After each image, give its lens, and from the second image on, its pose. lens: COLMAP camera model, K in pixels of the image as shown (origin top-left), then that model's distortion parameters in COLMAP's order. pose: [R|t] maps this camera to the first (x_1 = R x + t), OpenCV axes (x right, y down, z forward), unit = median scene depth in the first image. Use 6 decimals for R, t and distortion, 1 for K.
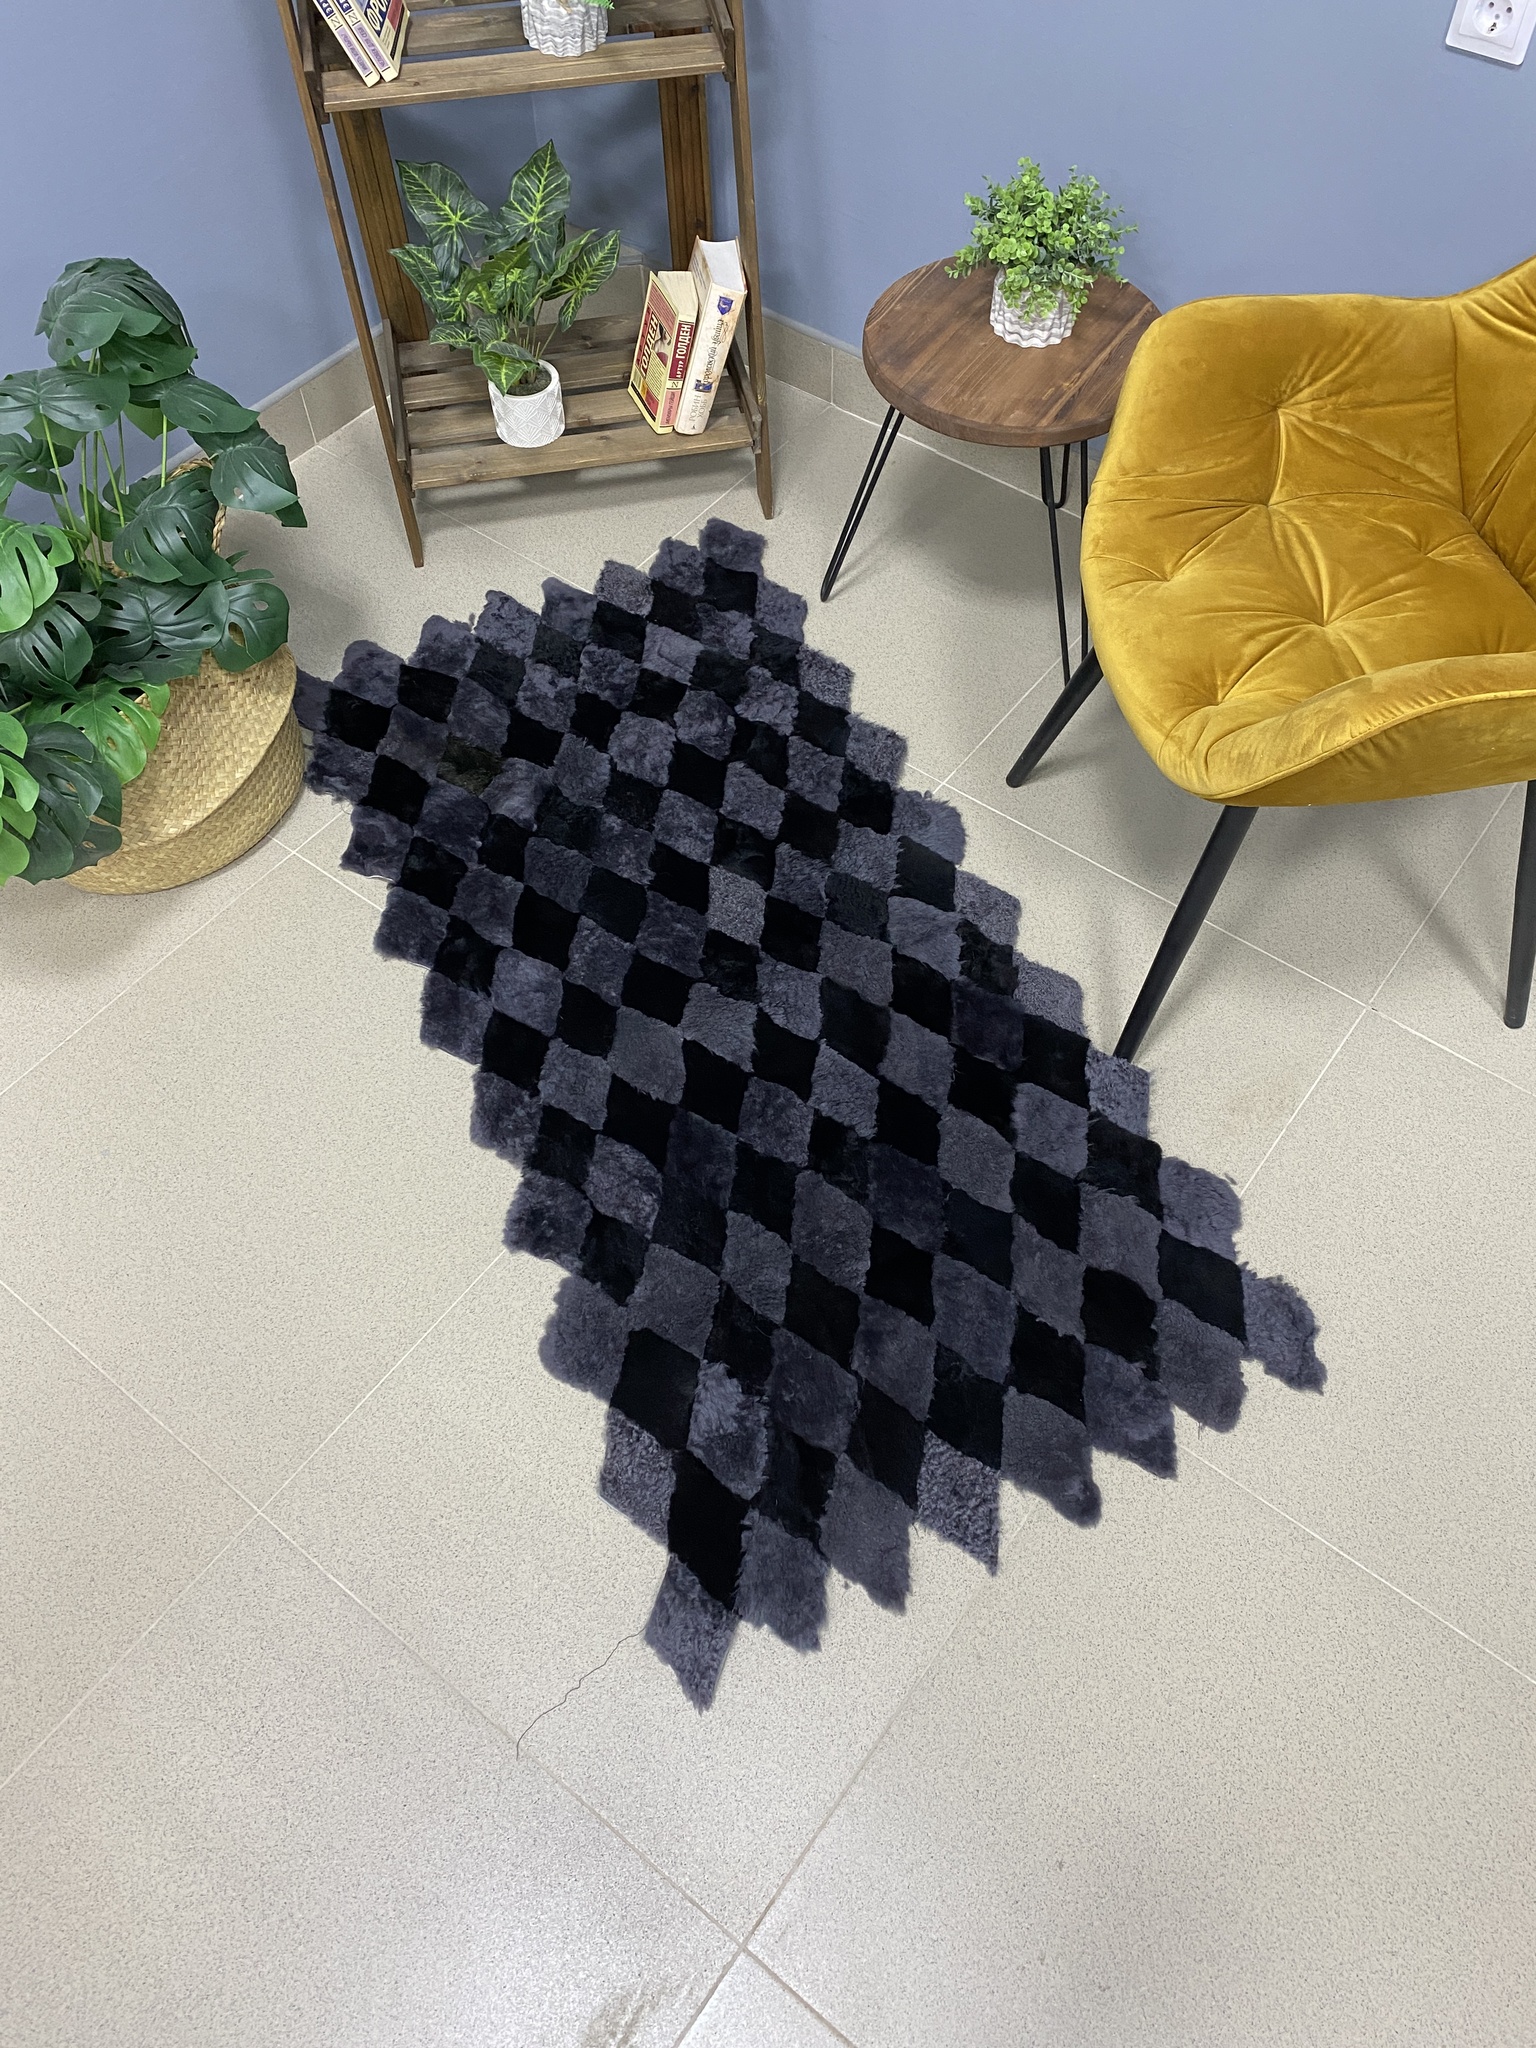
lens RADIAL K [[1522.2, 0, 771.1], [0, 1522.2, 989.4], [0, 0, 1]] dist [0.017215, -0.007335]
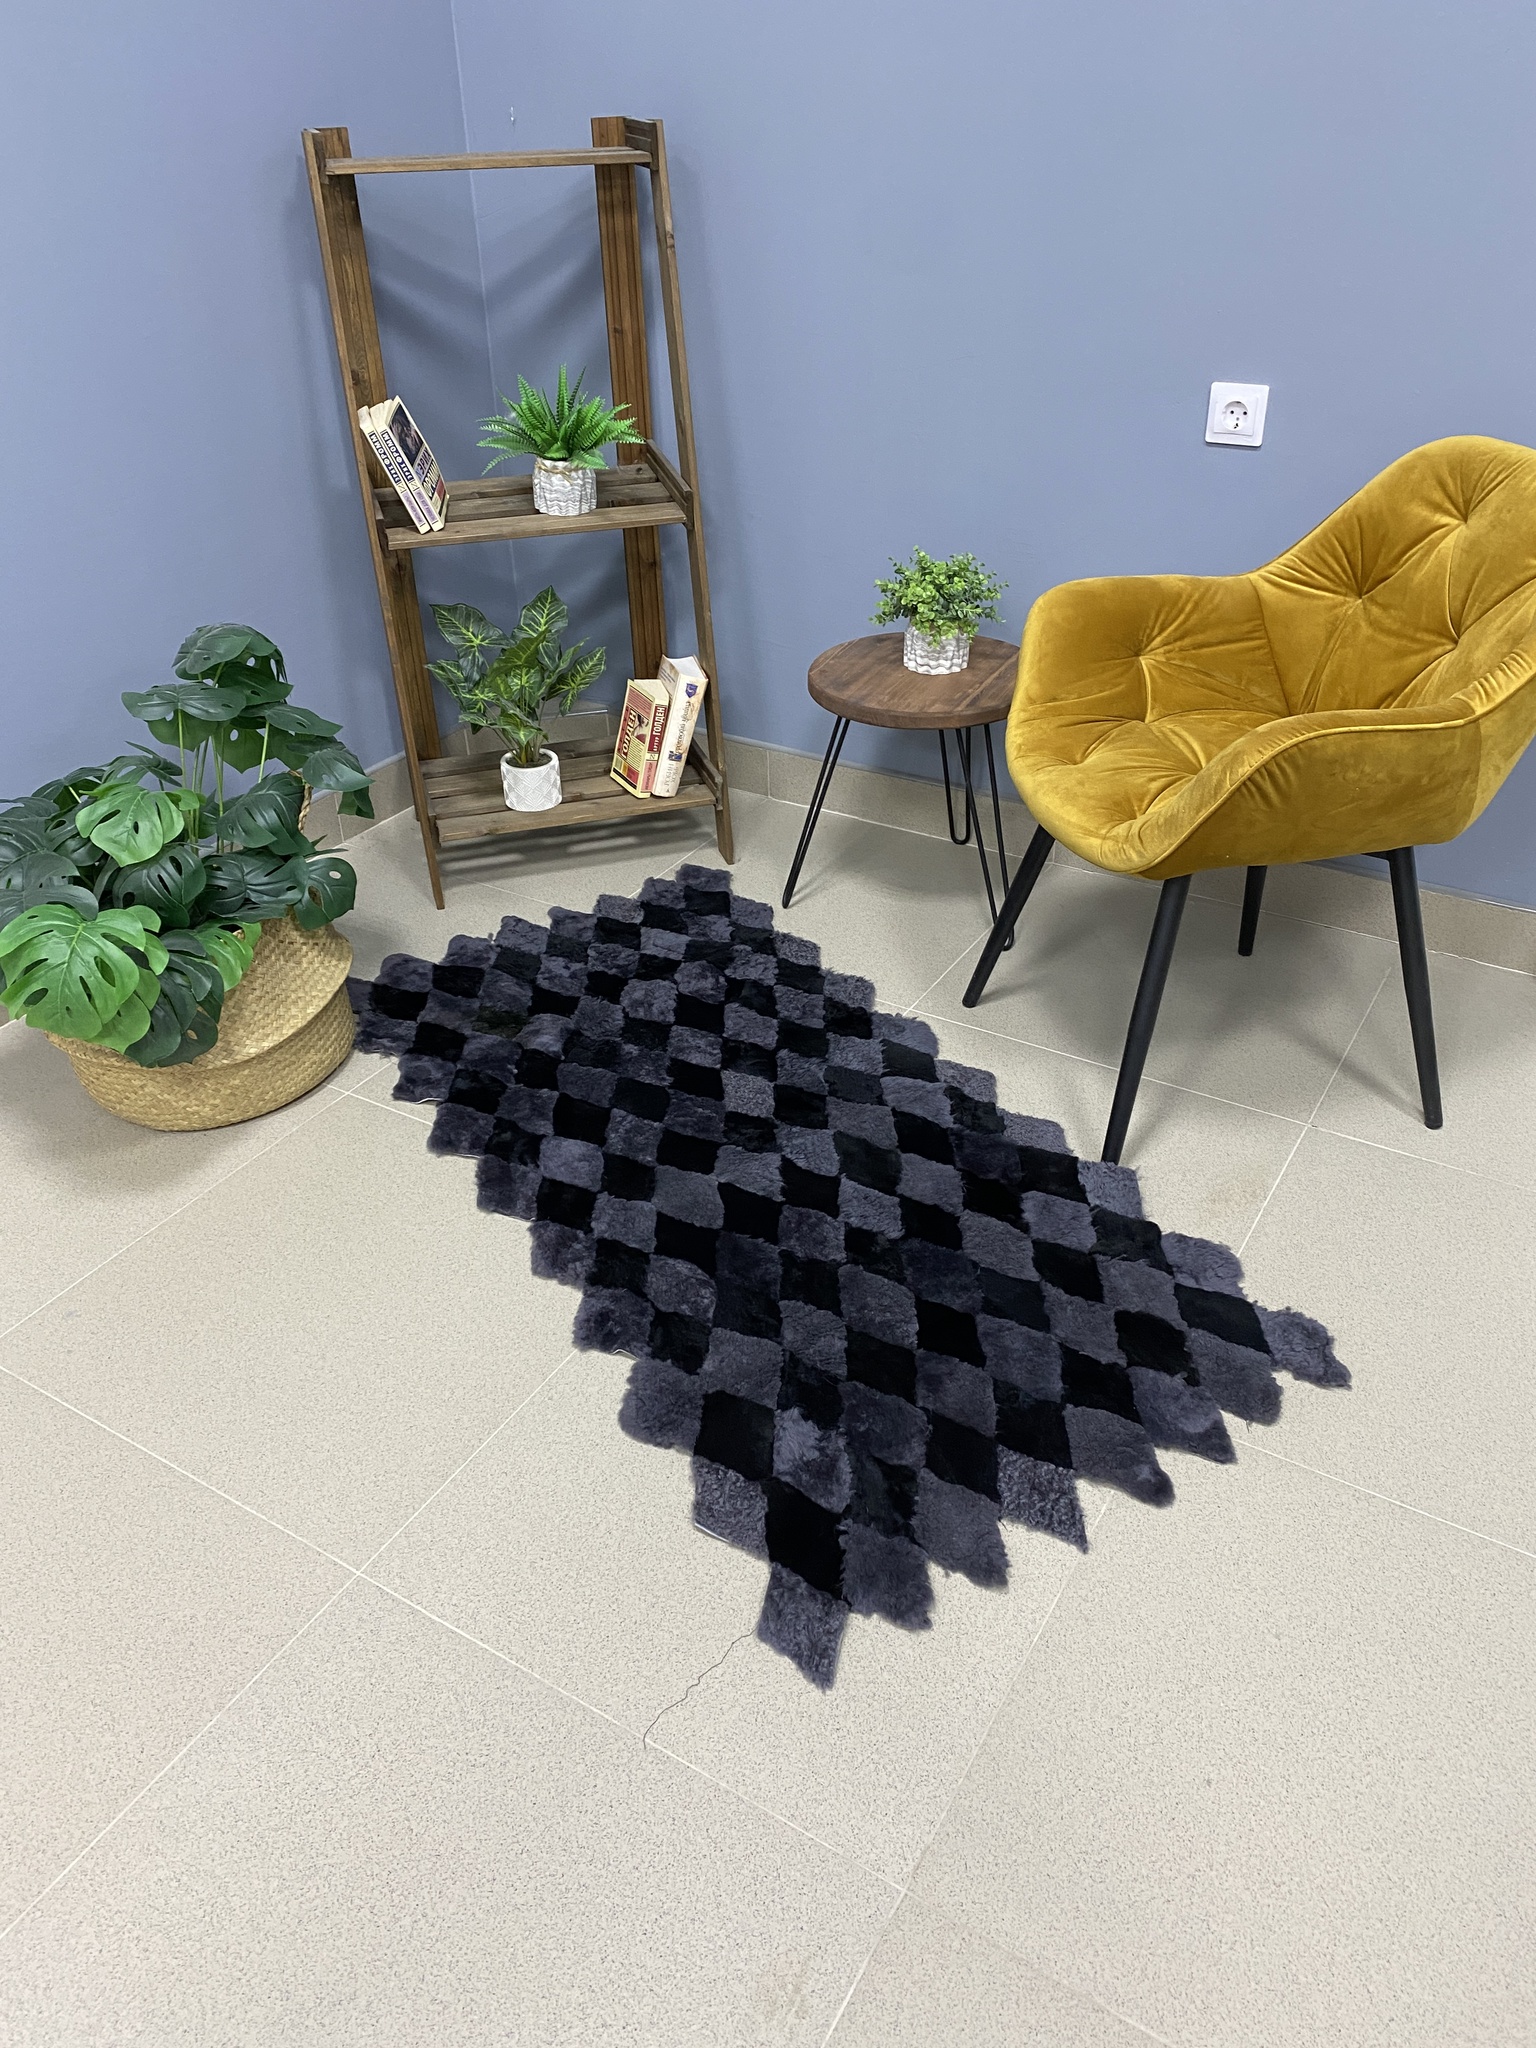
lens RADIAL K [[1496.3, 0, 754.2], [0, 1496.3, 1022.0], [0, 0, 1]] dist [0.033285, -0.033501]
pose [[0.995086, -0.063225, 0.076200, -0.106159], [0.087733, 0.919759, -0.382552, 0.339238], [-0.045899, 0.387357, 0.920787, -0.053436]]
